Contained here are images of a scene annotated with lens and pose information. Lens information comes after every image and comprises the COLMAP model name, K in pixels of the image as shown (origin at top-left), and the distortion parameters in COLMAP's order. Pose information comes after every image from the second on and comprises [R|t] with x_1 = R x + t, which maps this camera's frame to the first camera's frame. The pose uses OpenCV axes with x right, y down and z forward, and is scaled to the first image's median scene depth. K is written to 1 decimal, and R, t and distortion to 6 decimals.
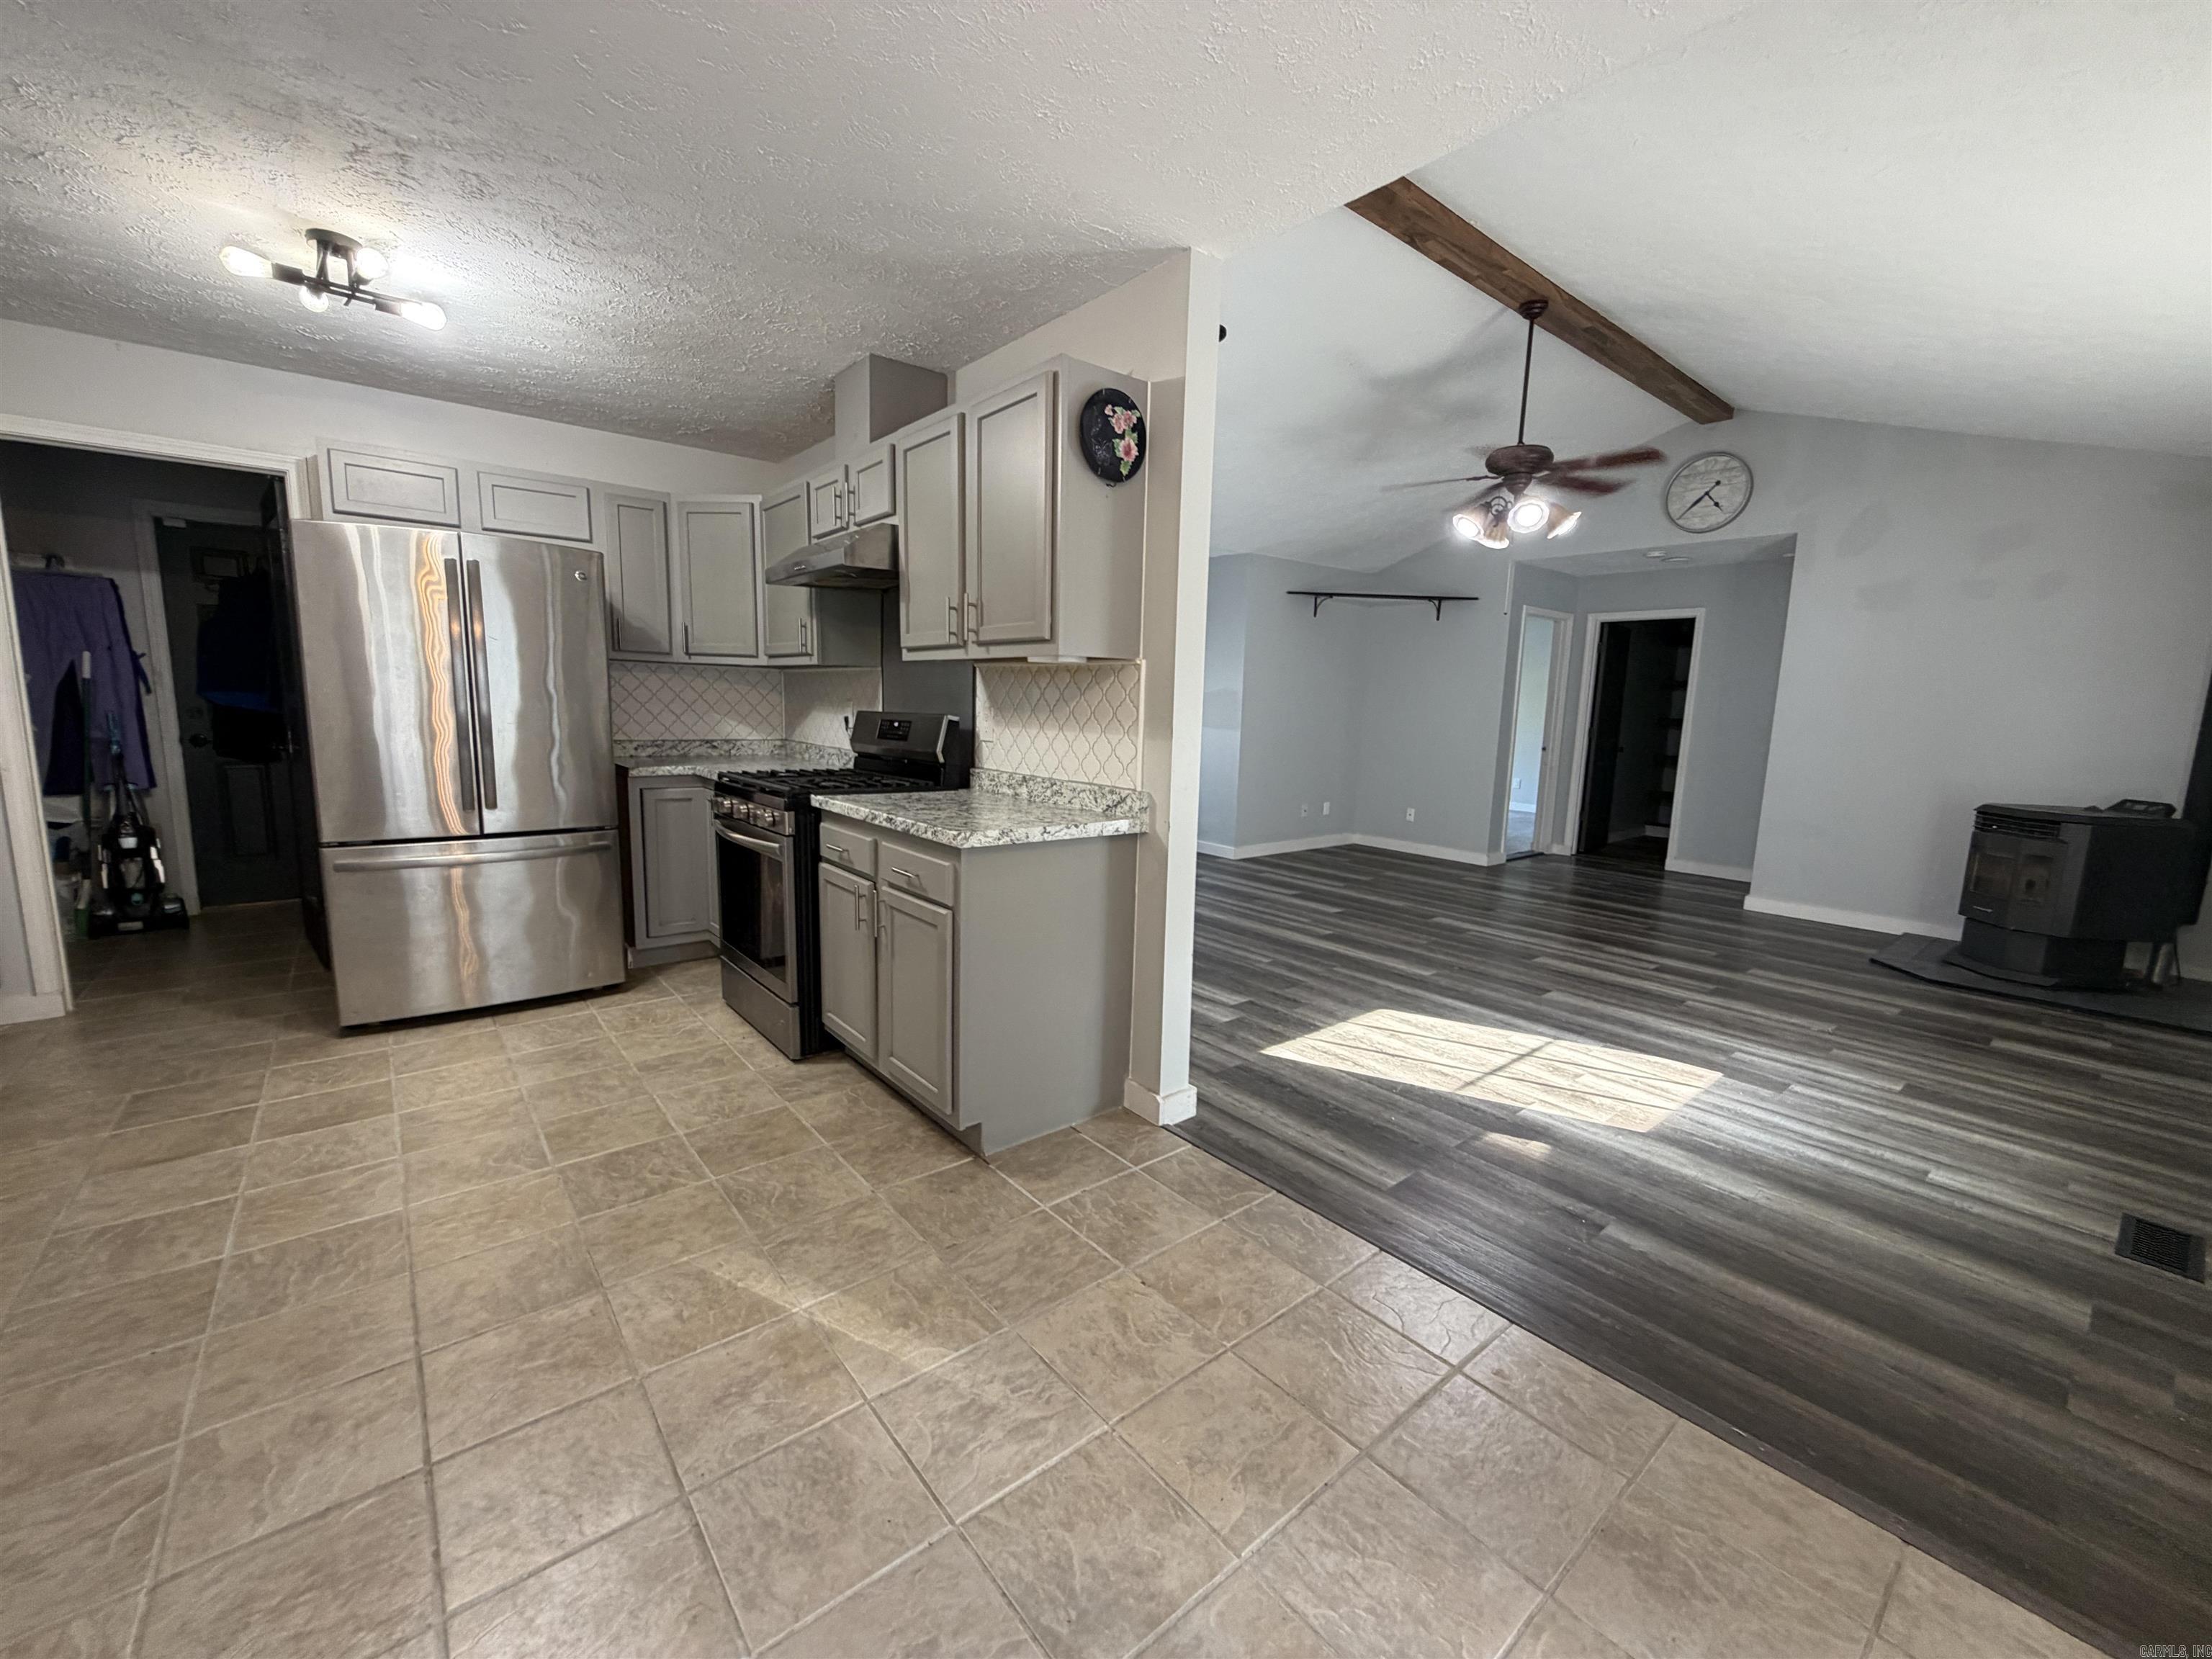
lens RADIAL K [[884.9, 0, 1102.5], [0, 884.9, 829.0], [0, 0, 1]] dist [-0.000419, 0.000273]
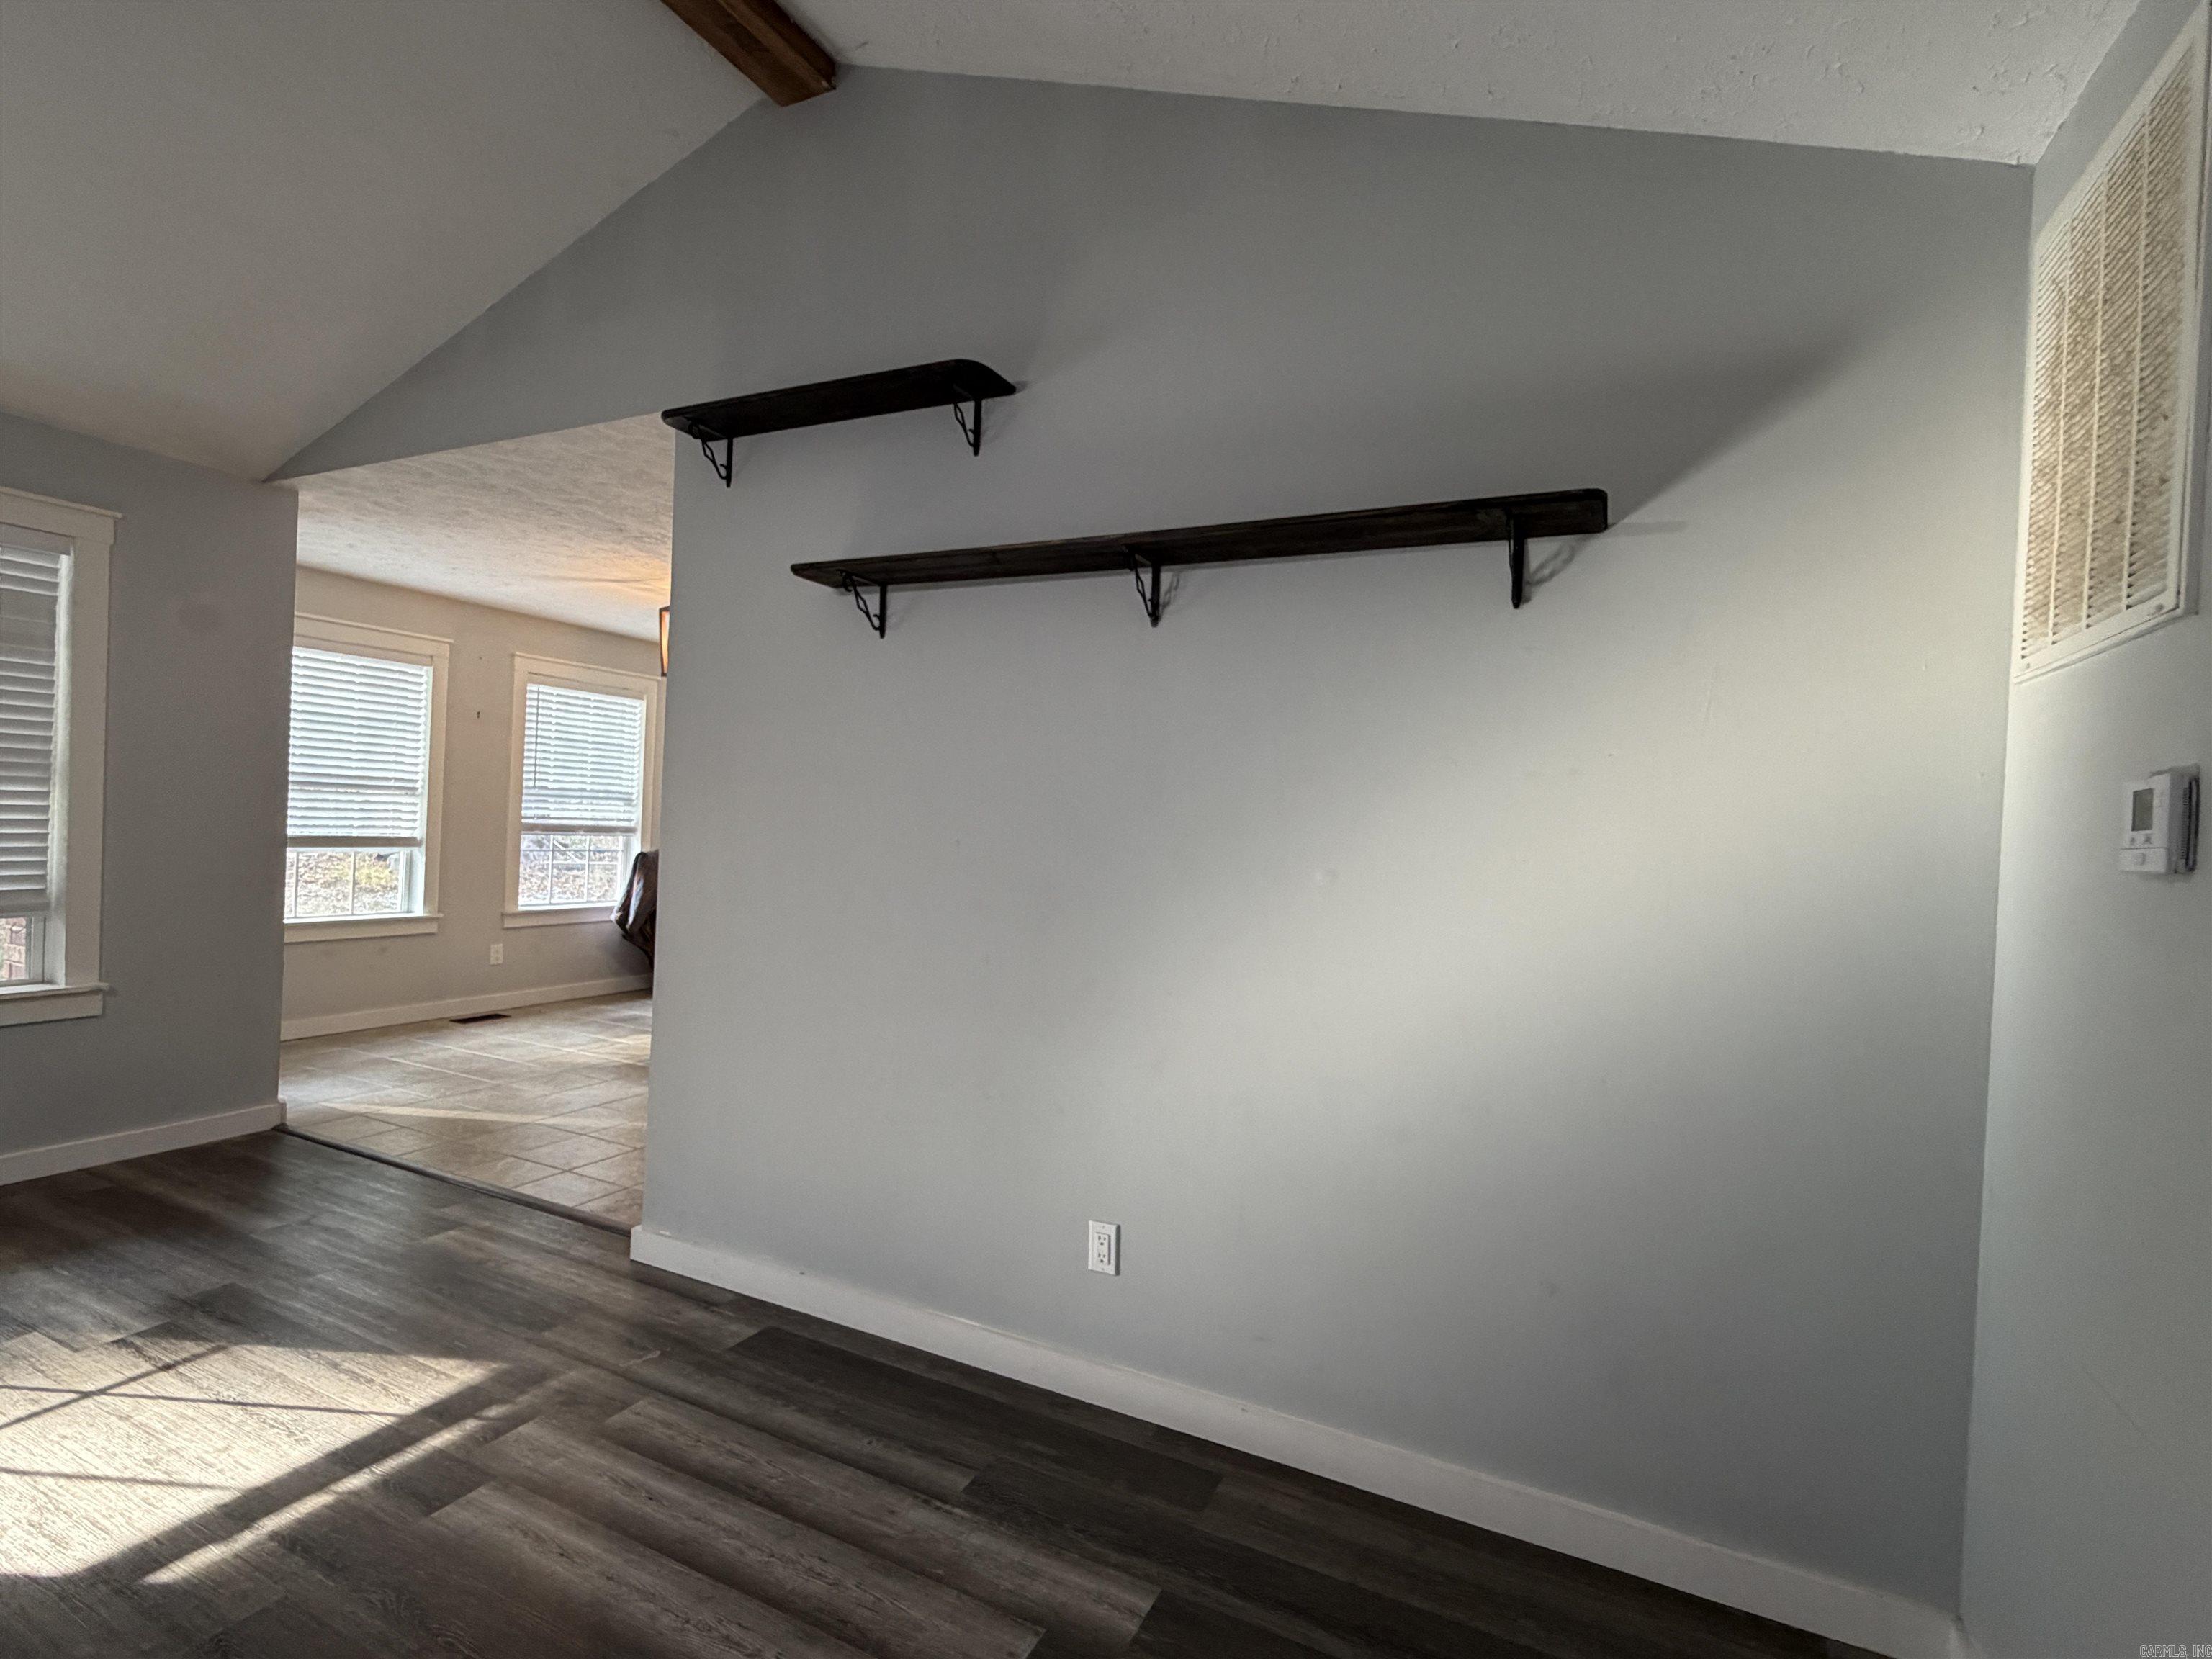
lens RADIAL K [[1055.2, 0, 1103.6], [0, 1055.2, 832.8], [0, 0, 1]] dist [-0.002506, 0.000871]
pose [[-0.905023, -0.065113, -0.420348, 0.112387], [-0.129543, 0.983463, 0.126569, -0.241322], [0.405156, 0.169001, -0.898492, 1.591284]]
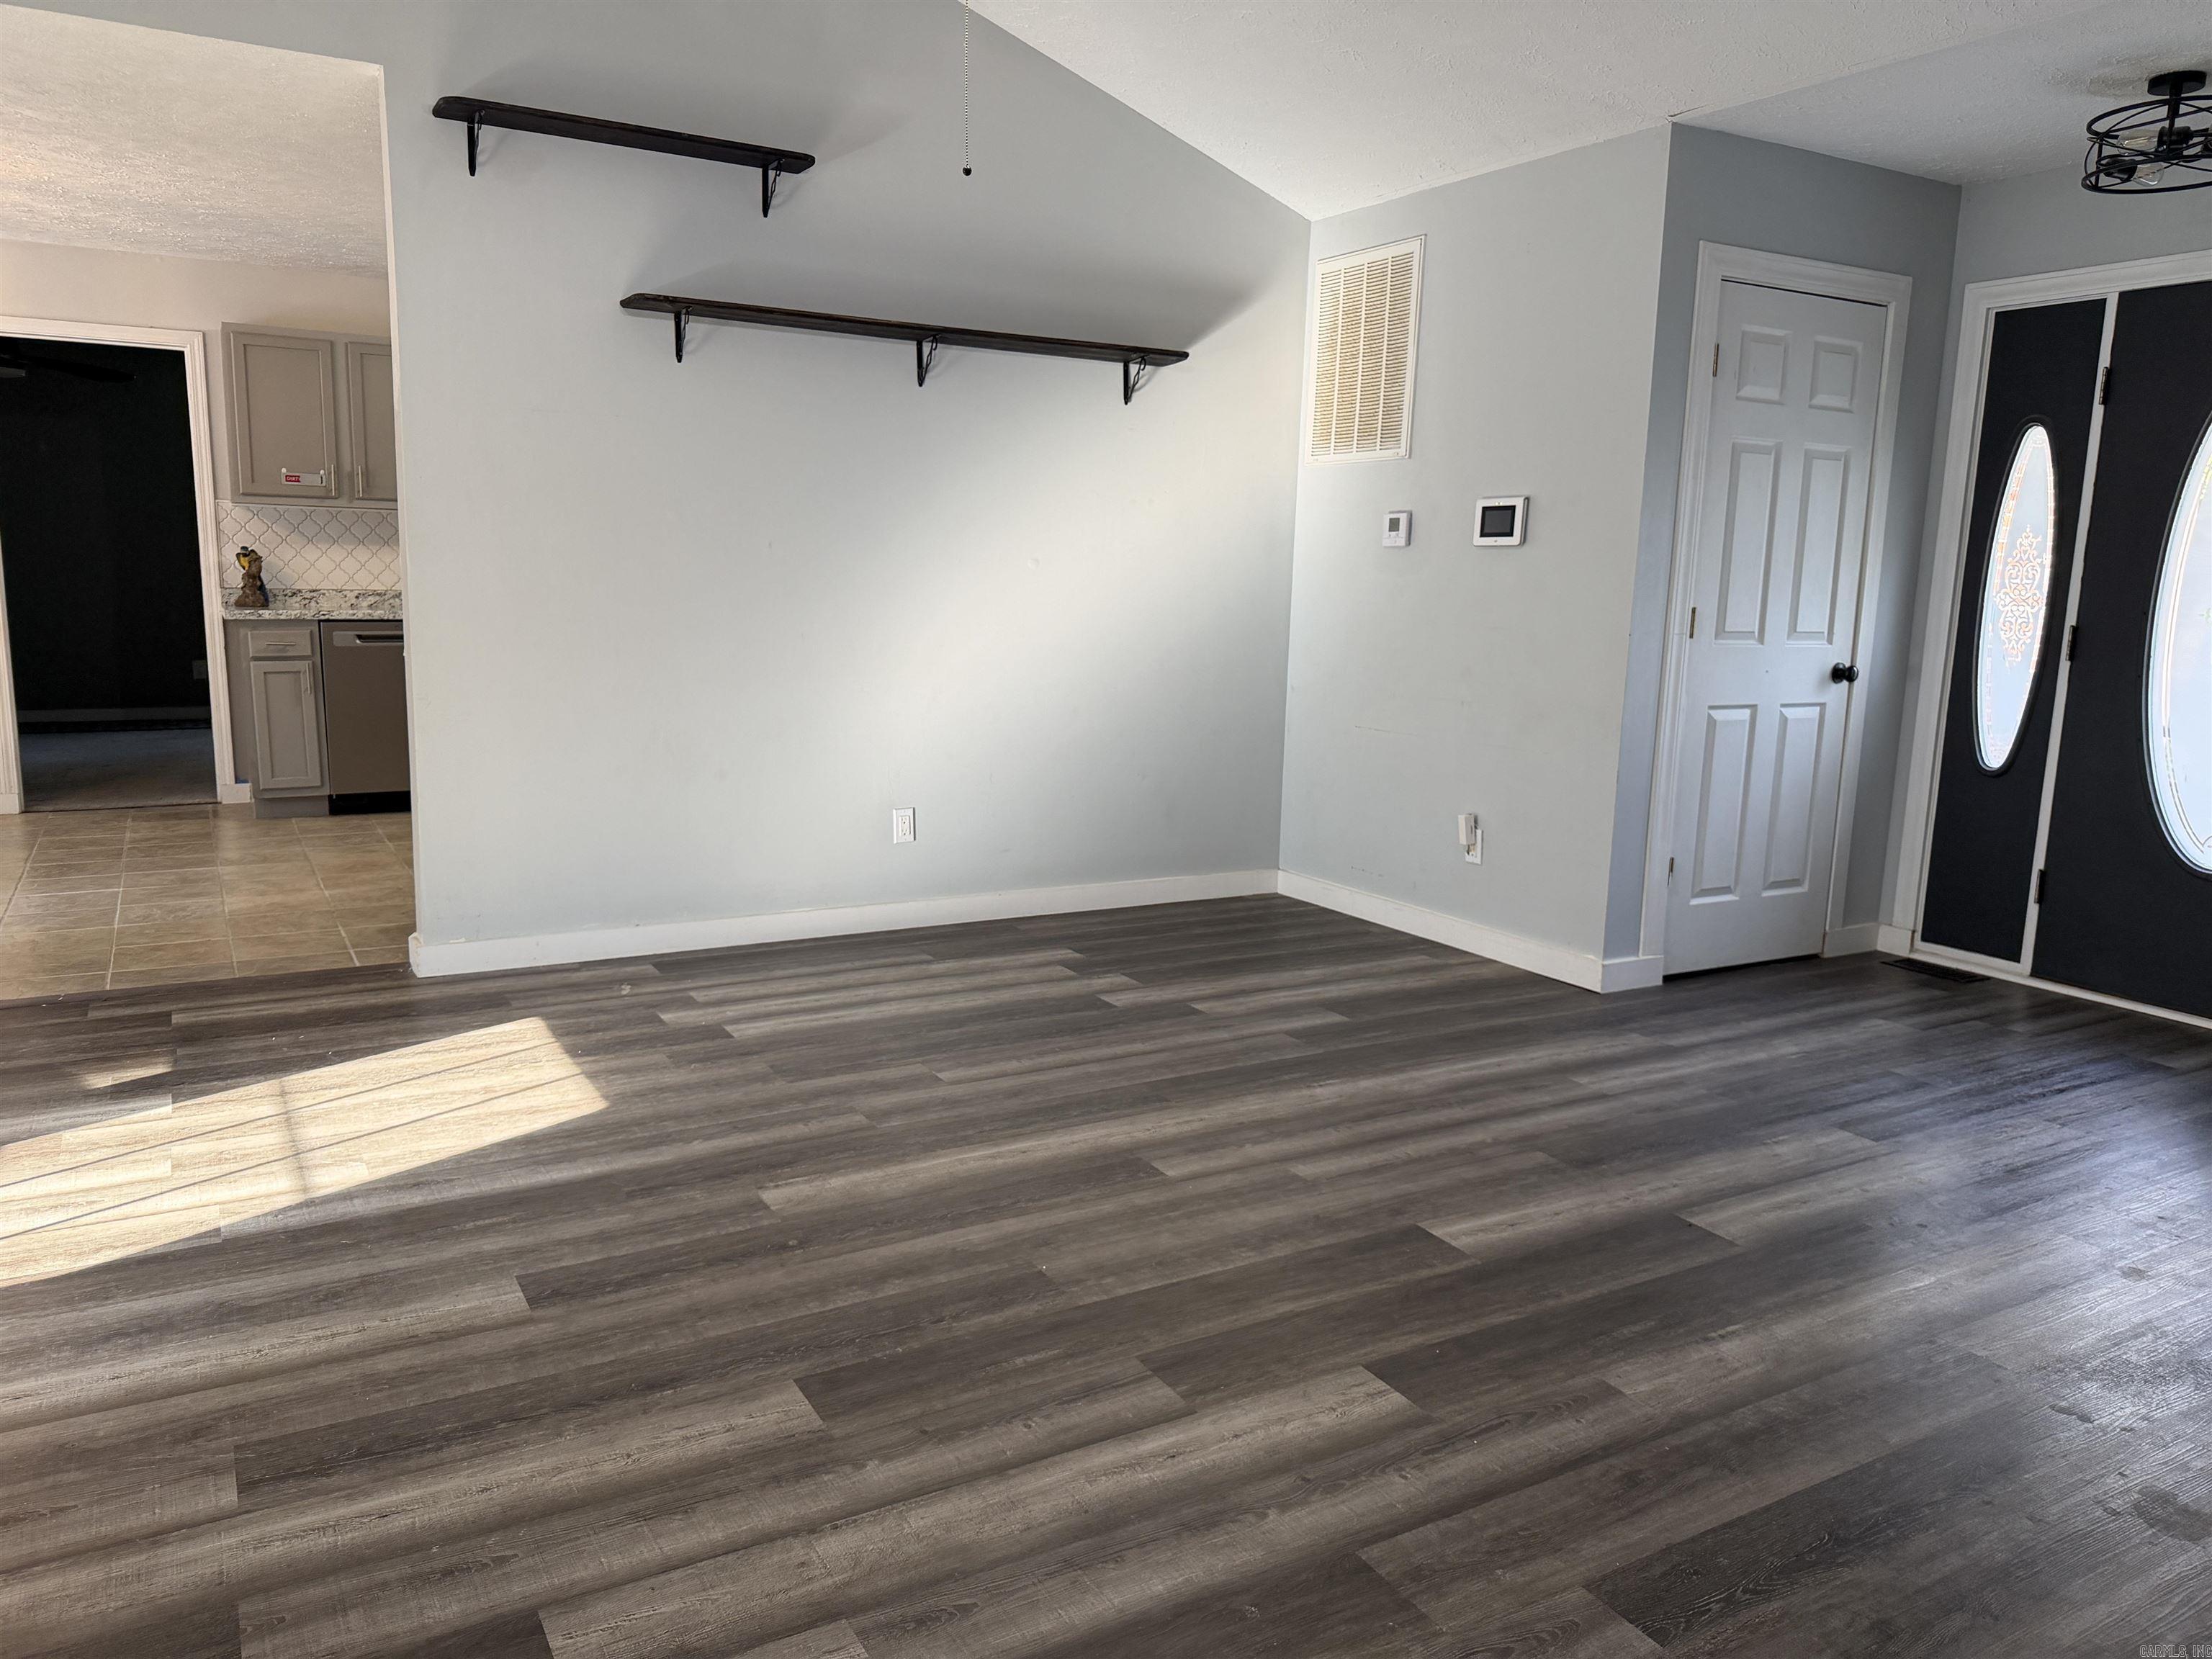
lens RADIAL K [[1557.2, 0, 1110.8], [0, 1557.2, 831.6], [0, 0, 1]] dist [0.035613, -0.047099]
pose [[-0.153985, 0.133809, -0.978971, 1.177610], [-0.172892, 0.971853, 0.160031, -0.156961], [0.972829, 0.193899, -0.126516, 1.408224]]
